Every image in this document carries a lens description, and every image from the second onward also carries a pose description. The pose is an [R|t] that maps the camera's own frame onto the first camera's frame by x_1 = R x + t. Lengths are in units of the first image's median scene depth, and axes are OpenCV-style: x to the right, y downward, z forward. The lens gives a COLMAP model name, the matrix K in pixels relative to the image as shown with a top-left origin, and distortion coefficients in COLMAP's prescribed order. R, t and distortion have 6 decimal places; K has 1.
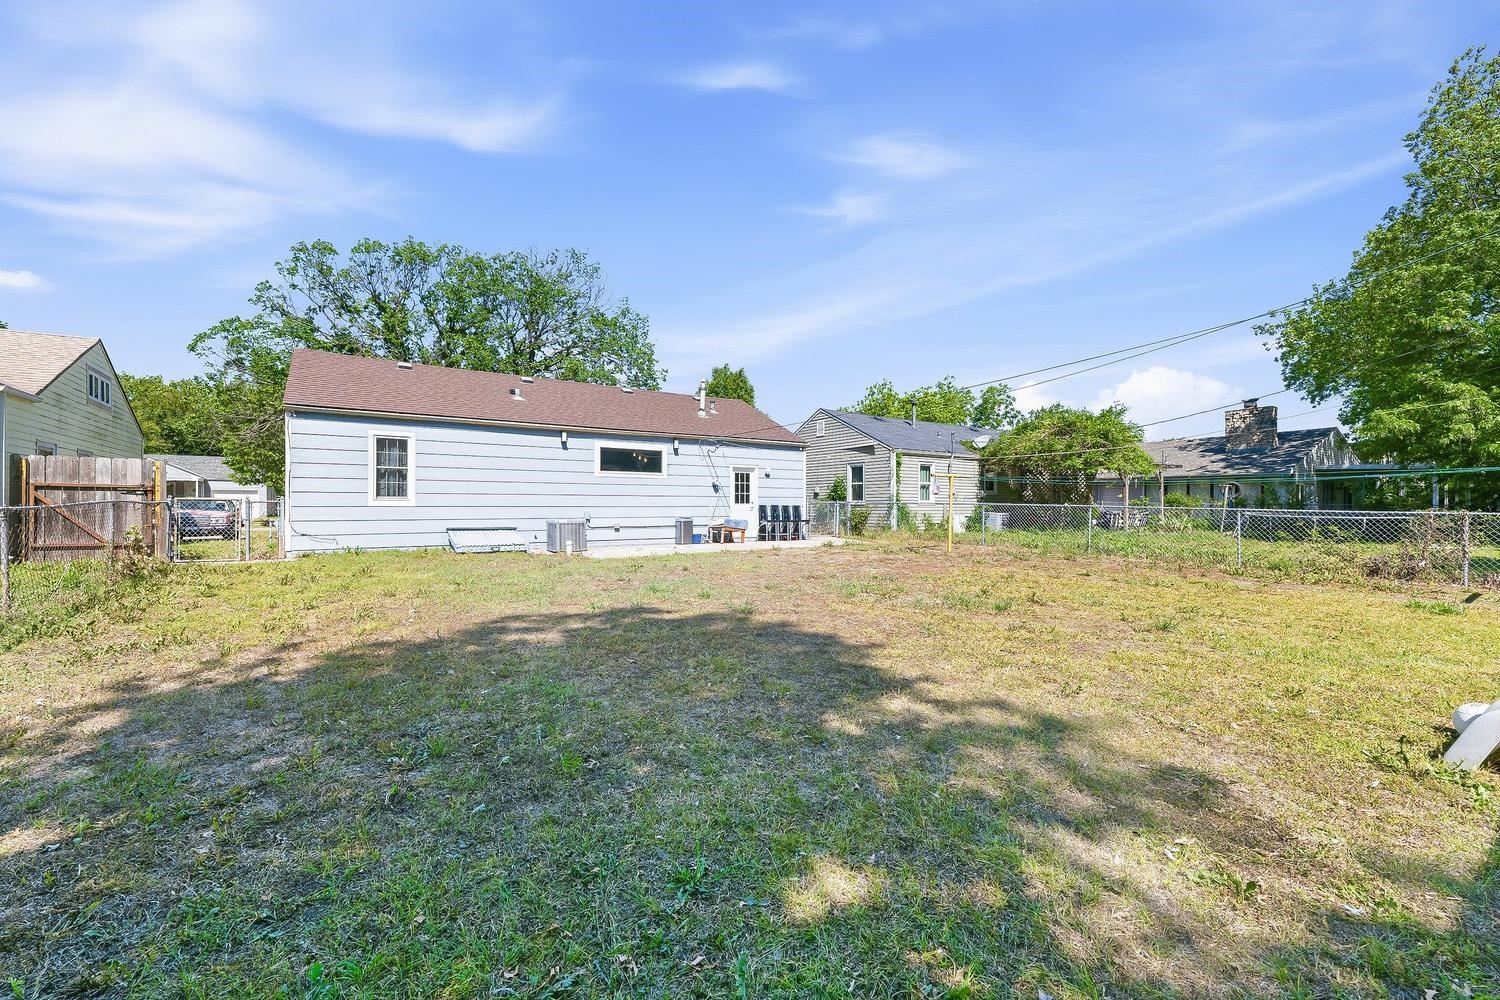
lens RADIAL K [[606.3, 0, 749.0], [0, 606.3, 500.6], [0, 0, 1]] dist [-0.000749, -0.000519]
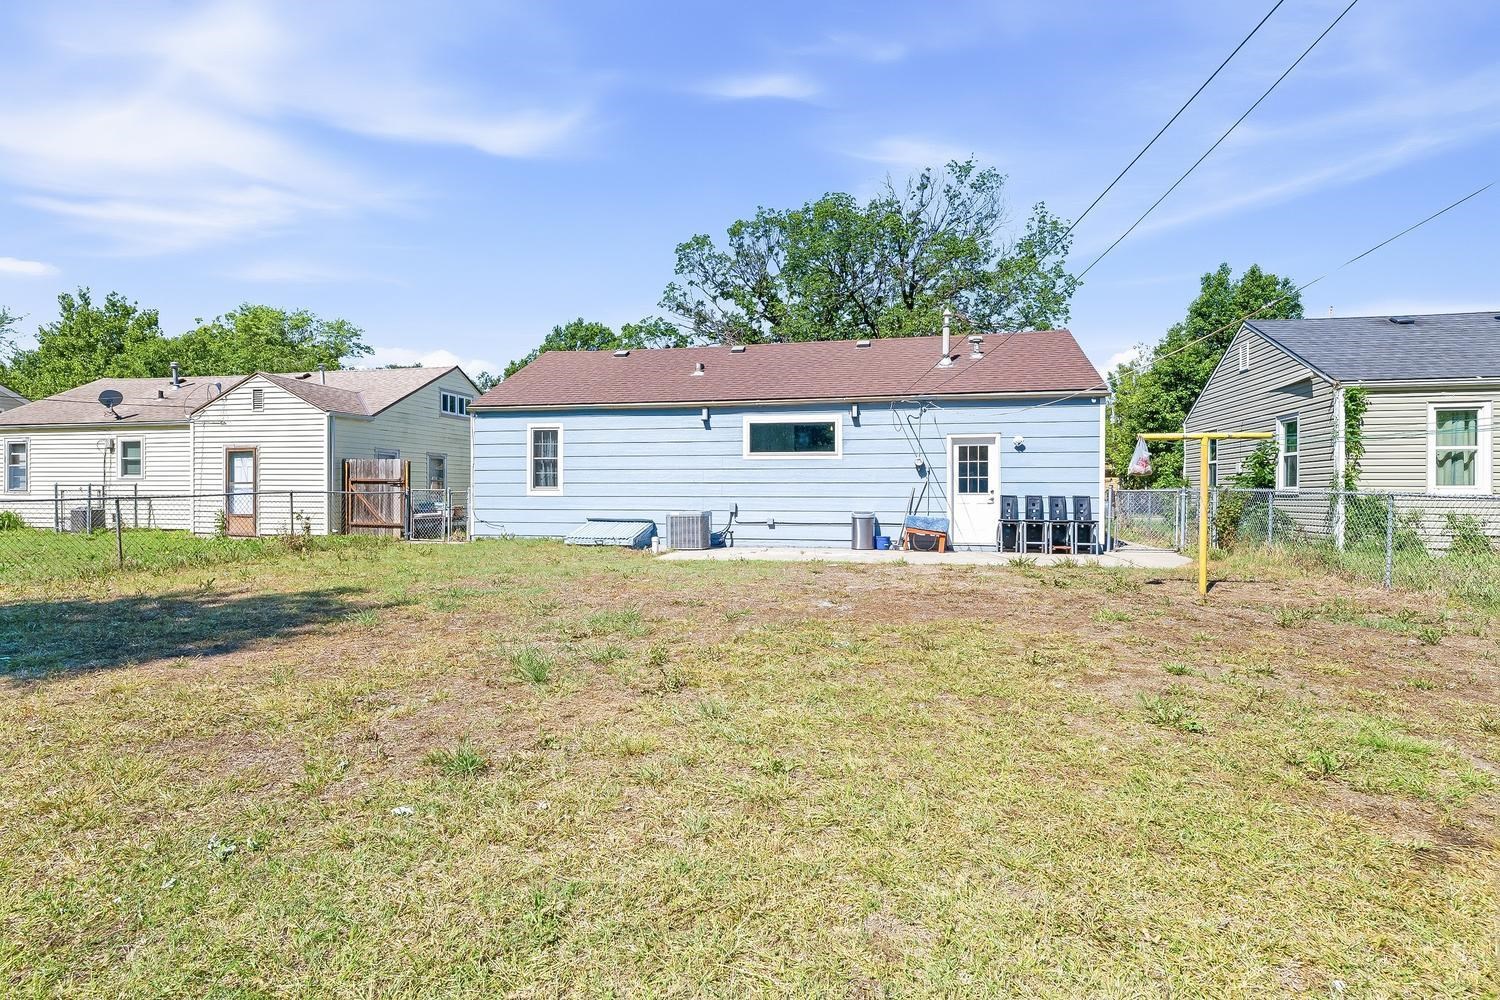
lens RADIAL K [[785.9, 0, 747.2], [0, 785.9, 499.2], [0, 0, 1]] dist [0.000258, -0.000184]
pose [[0.684111, 0.003287, -0.729371, 0.471793], [0.004424, 0.999953, 0.008655, 0.003523], [0.729365, -0.009148, 0.684064, 0.258761]]
